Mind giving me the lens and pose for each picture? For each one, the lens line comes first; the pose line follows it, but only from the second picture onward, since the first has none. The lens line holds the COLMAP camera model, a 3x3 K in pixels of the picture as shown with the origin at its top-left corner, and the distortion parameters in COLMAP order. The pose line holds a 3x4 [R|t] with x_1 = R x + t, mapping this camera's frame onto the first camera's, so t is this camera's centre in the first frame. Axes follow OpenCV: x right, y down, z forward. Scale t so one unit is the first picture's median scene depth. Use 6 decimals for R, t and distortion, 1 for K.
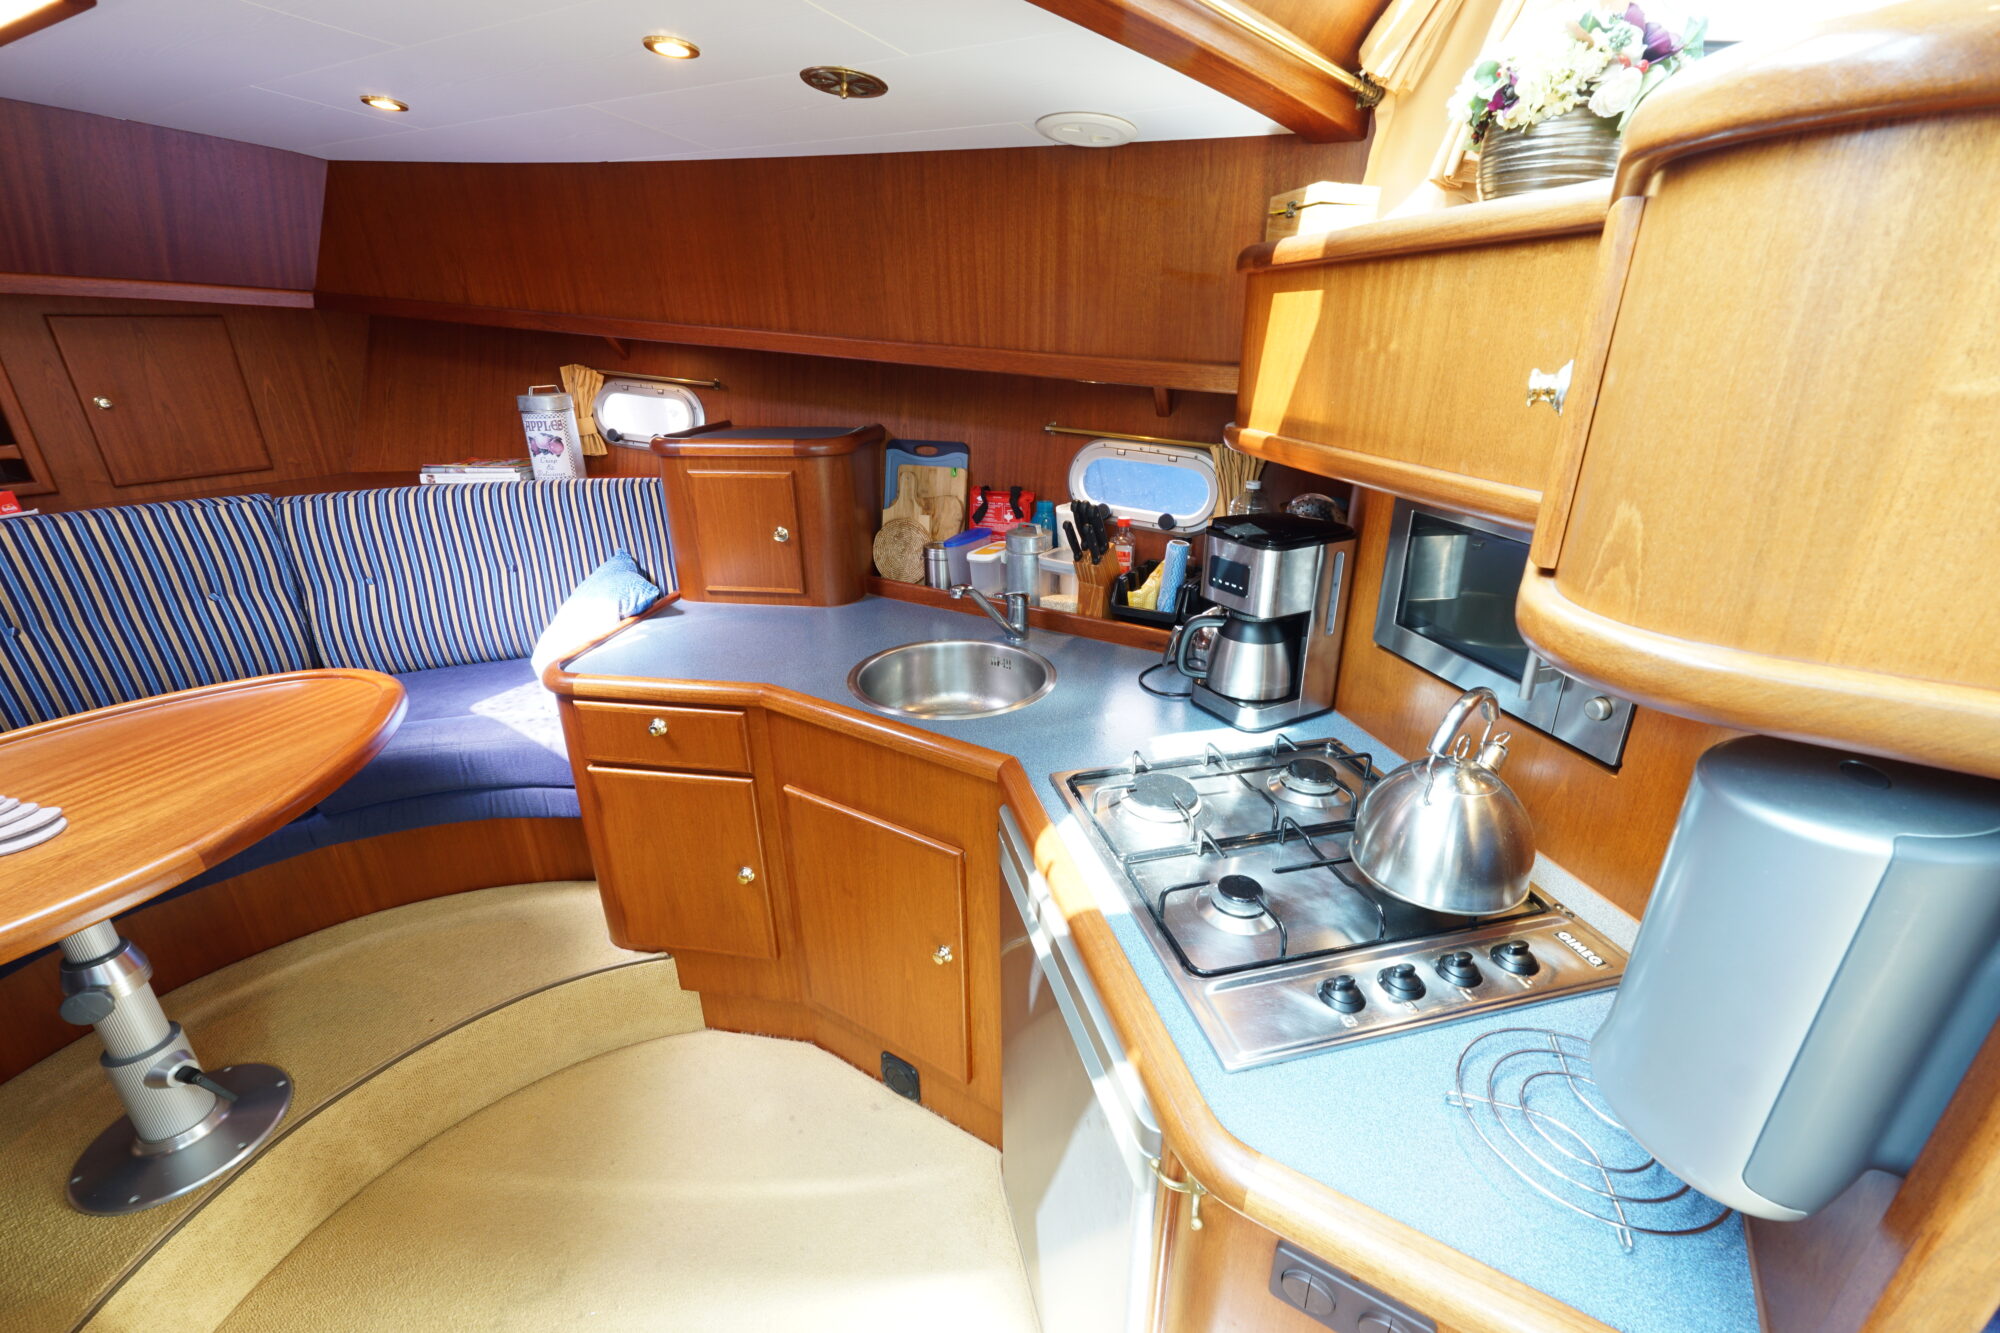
lens RADIAL K [[840.6, 0, 994.9], [0, 840.6, 664.7], [0, 0, 1]] dist [-0.016169, 0.006850]
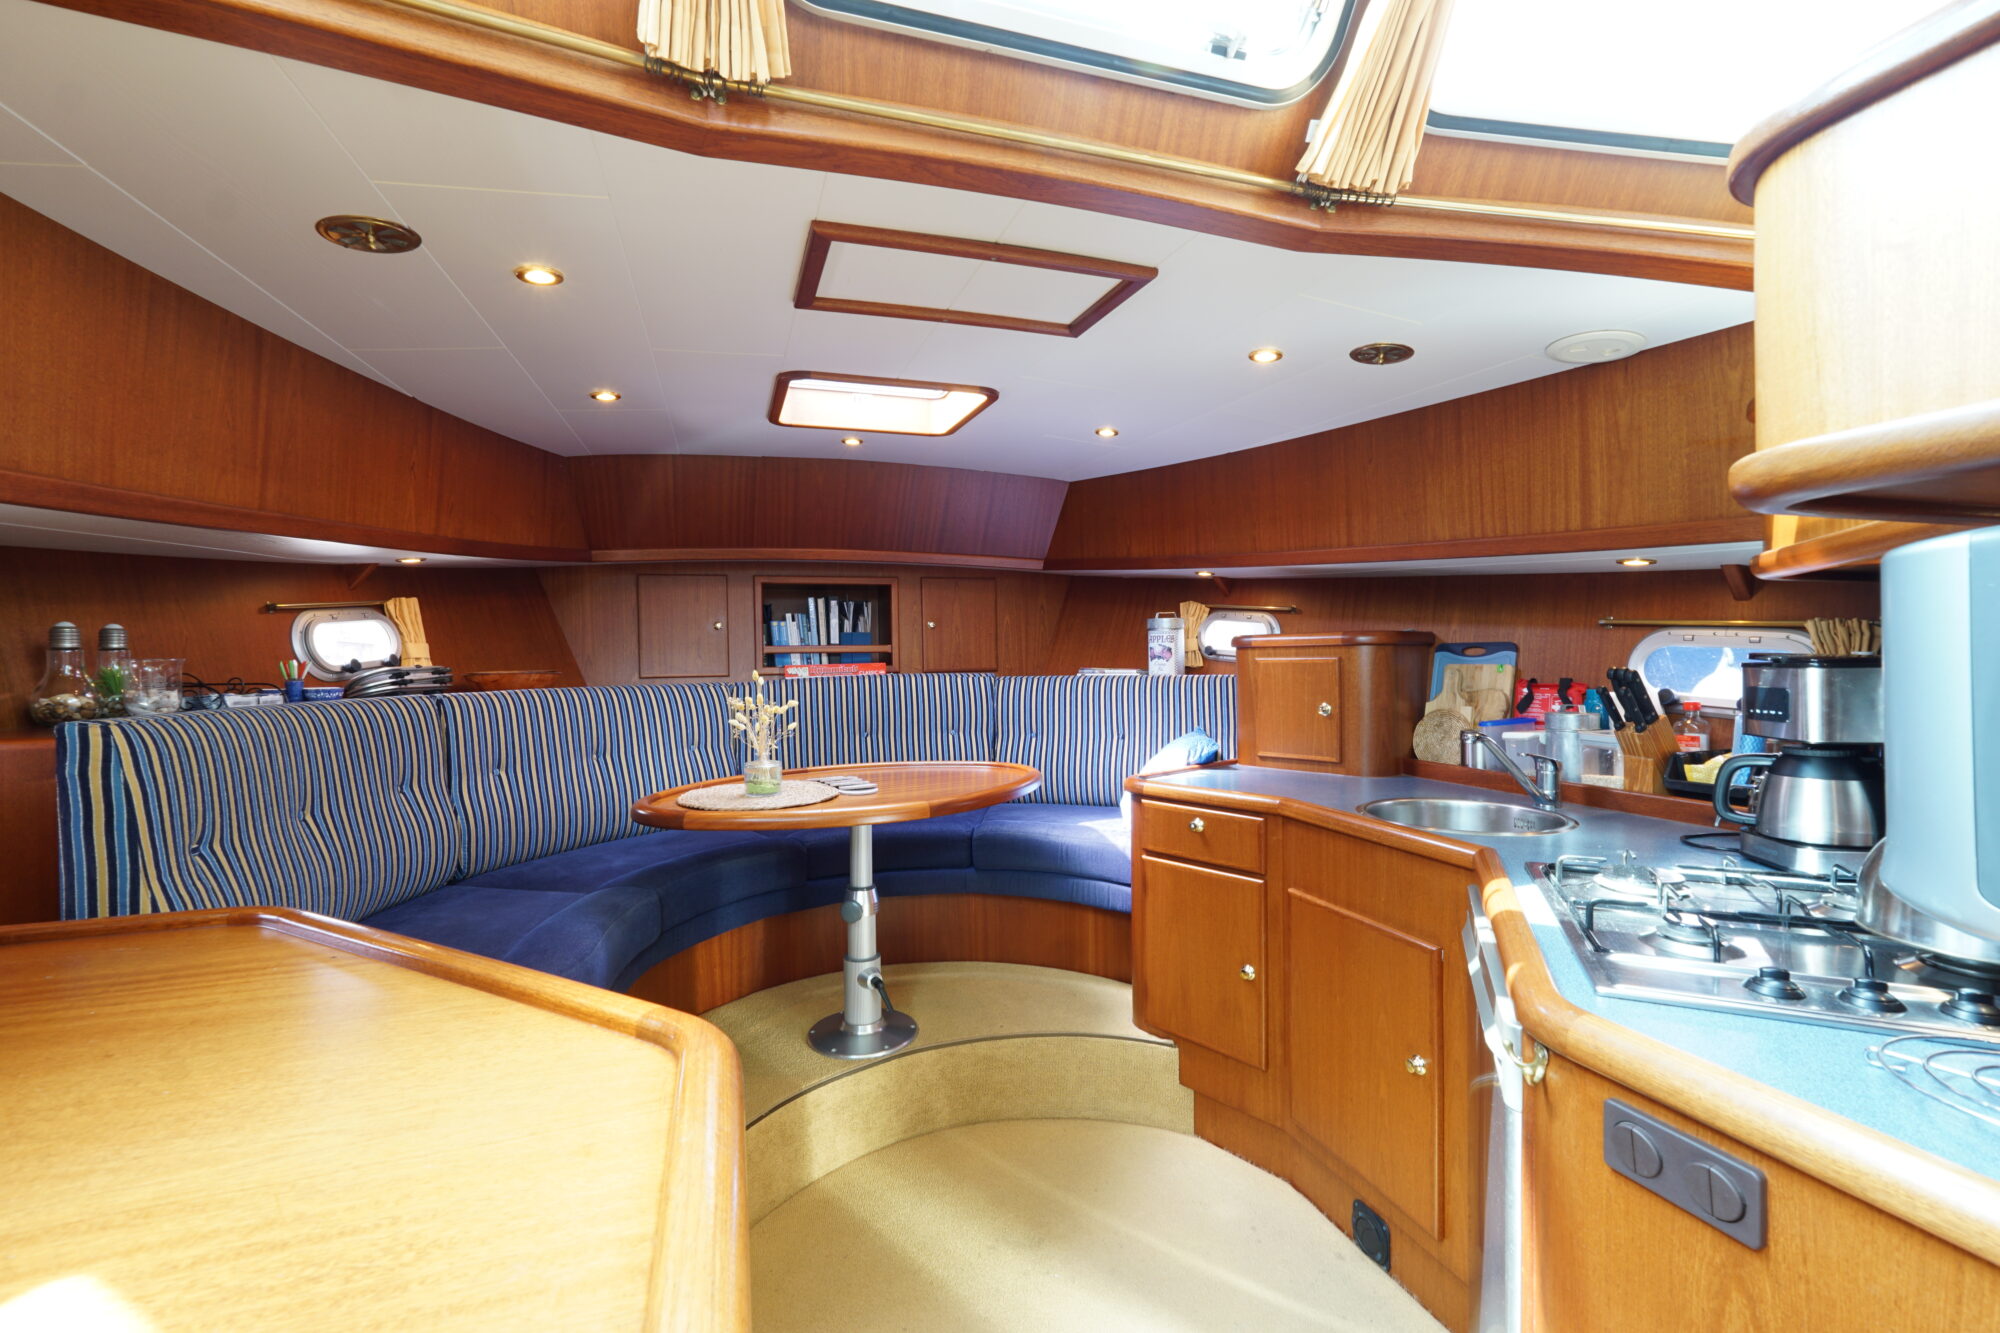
lens RADIAL K [[840.6, 0, 995.8], [0, 840.6, 662.5], [0, 0, 1]] dist [-0.016169, 0.006850]
pose [[0.773509, 0.006093, -0.633756, 0.148918], [-0.233582, 0.932305, -0.276128, 0.238184], [0.589171, 0.361621, 0.722570, -0.166933]]
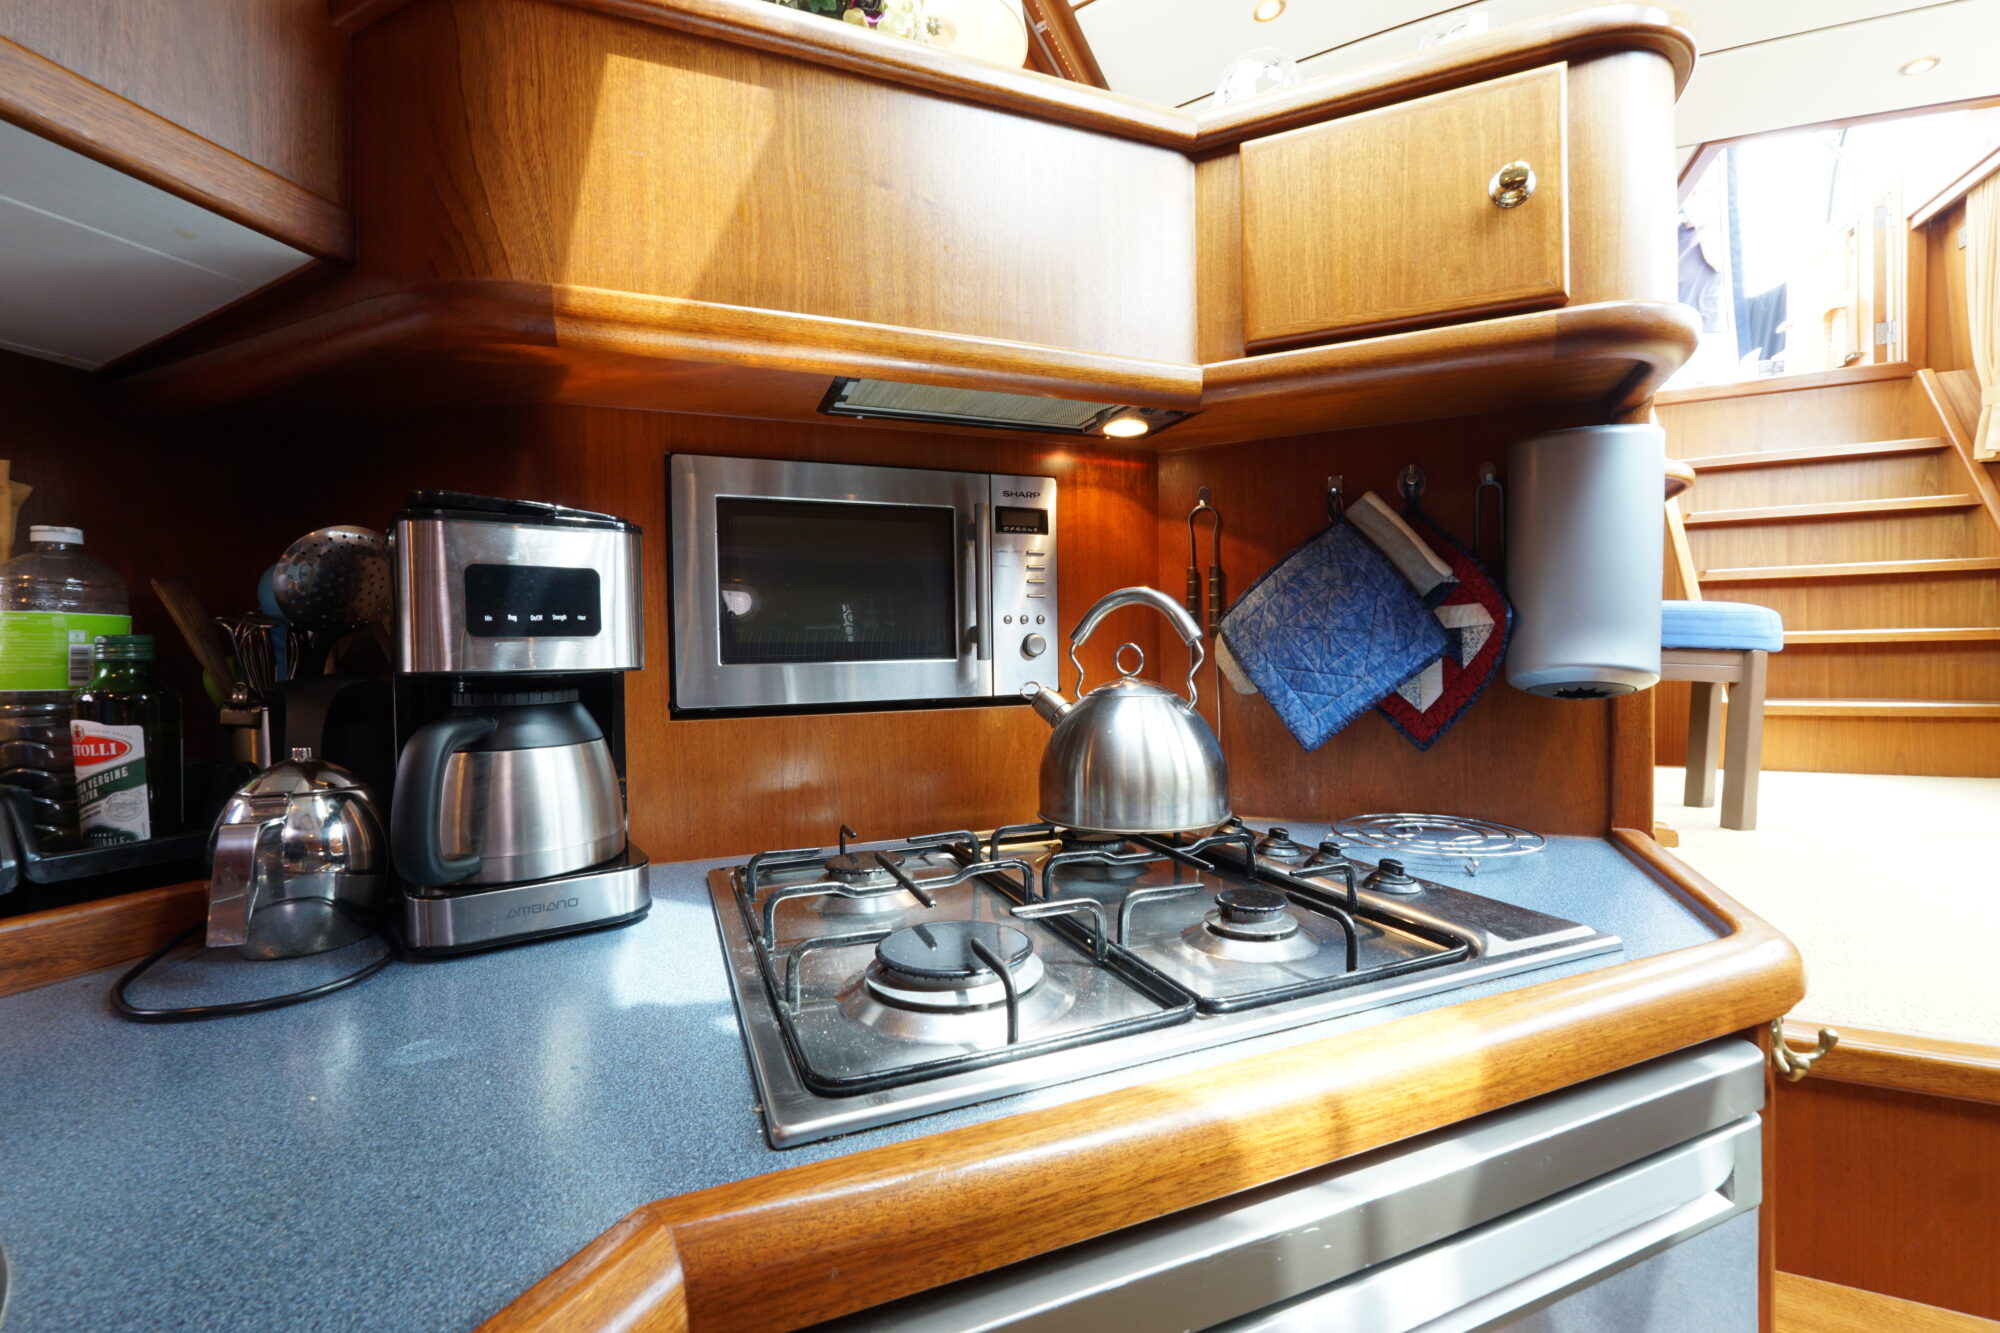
lens RADIAL K [[840.6, 0, 994.9], [0, 840.6, 665.0], [0, 0, 1]] dist [-0.016169, 0.006850]
pose [[-0.155532, 0.004394, 0.987821, -0.158590], [0.389674, 0.919171, 0.057265, -0.000849], [-0.907725, 0.393835, -0.144673, 0.632824]]
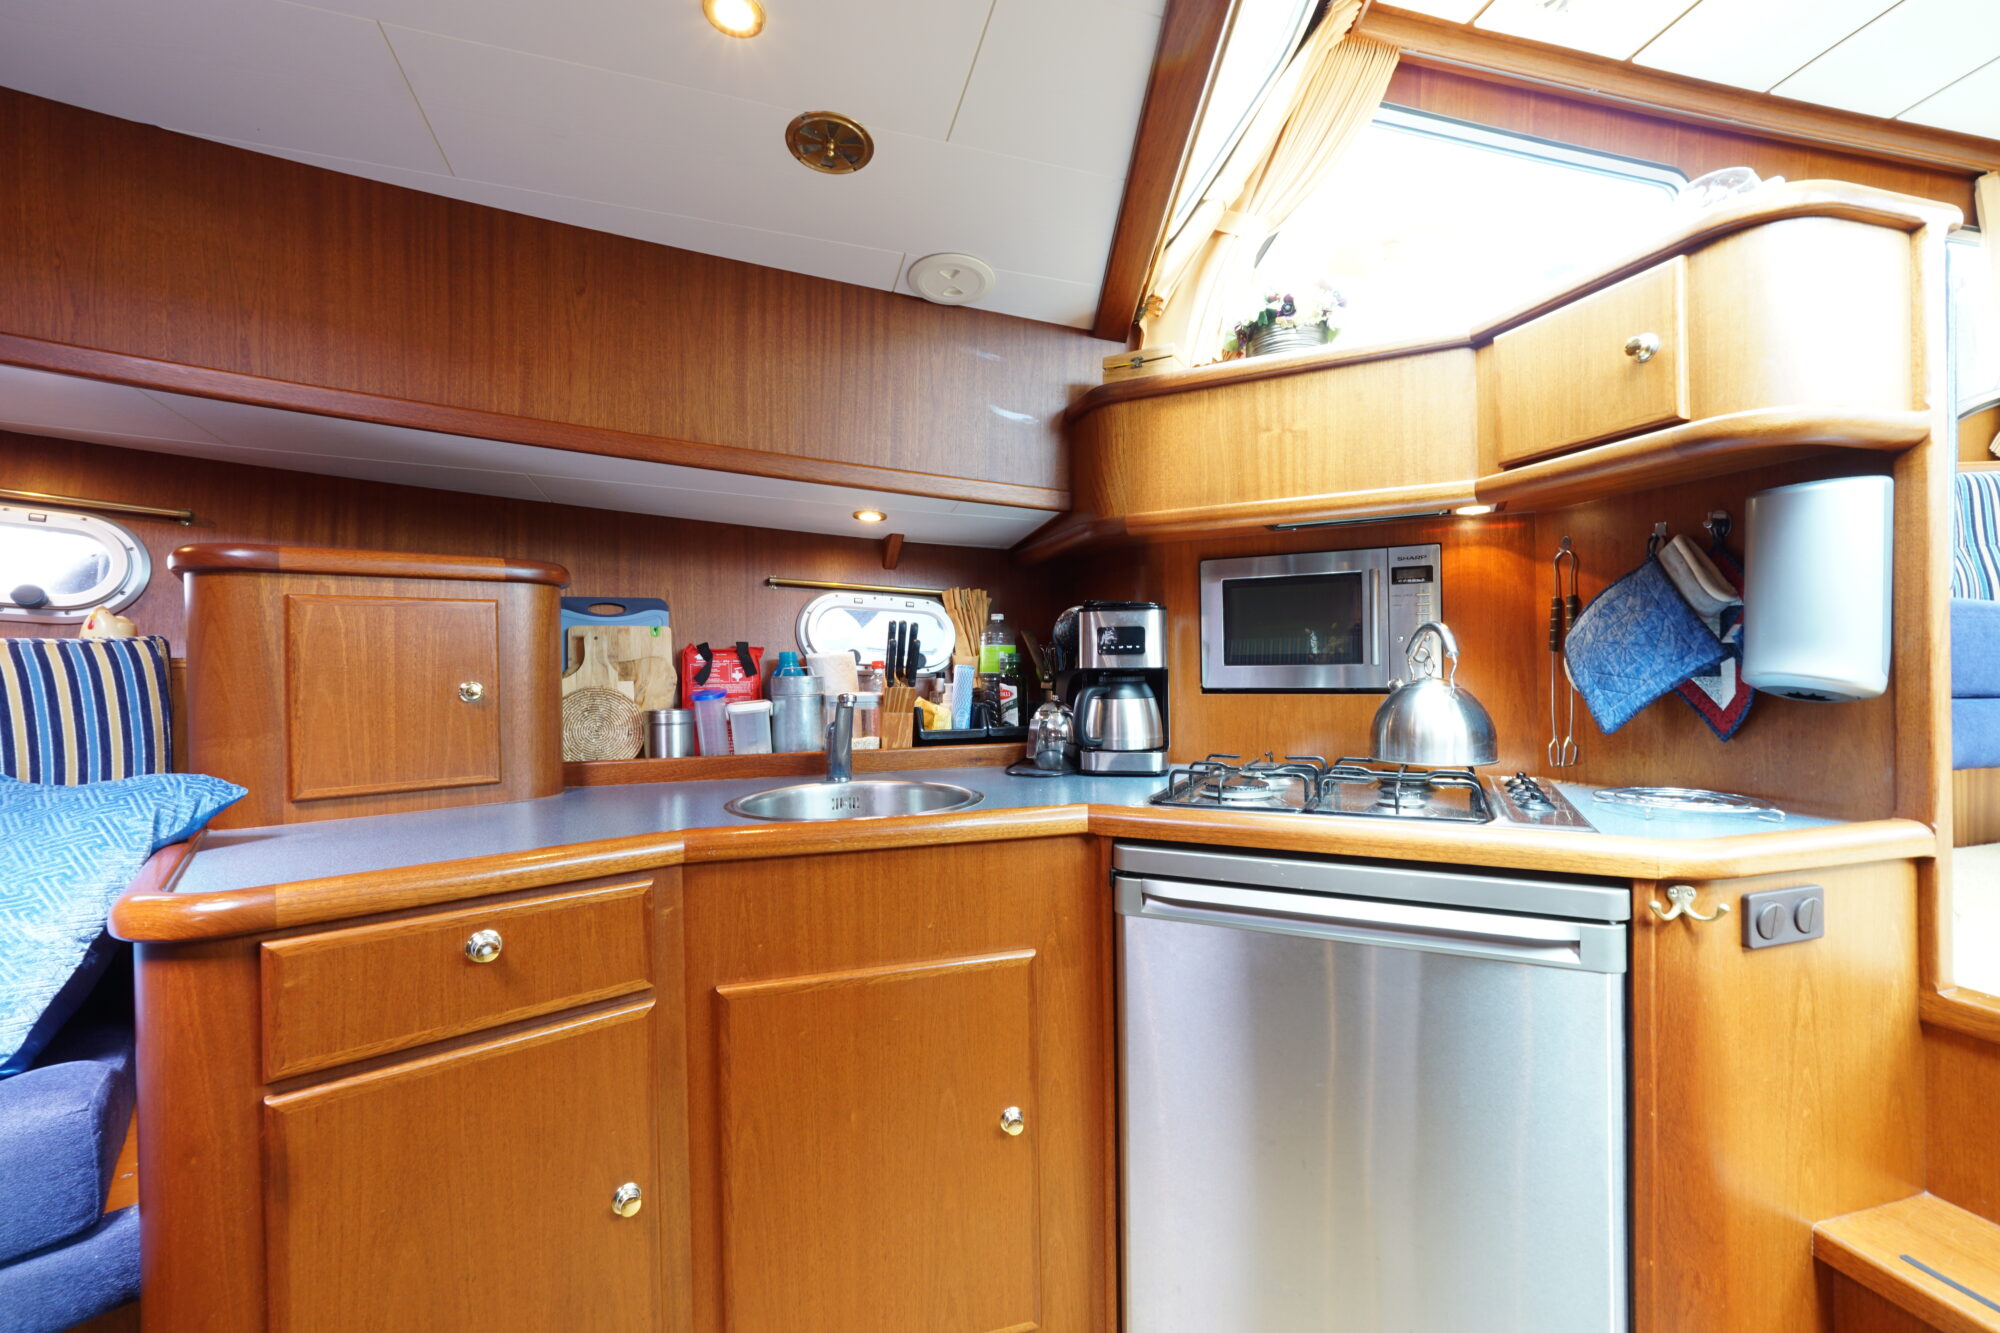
lens RADIAL K [[840.6, 0, 997.4], [0, 840.6, 667.0], [0, 0, 1]] dist [-0.016169, 0.006850]
pose [[0.645857, 0.001449, 0.763457, -0.536019], [0.291949, 0.923525, -0.248731, 0.125141], [-0.705432, 0.383535, 0.596042, 0.327521]]
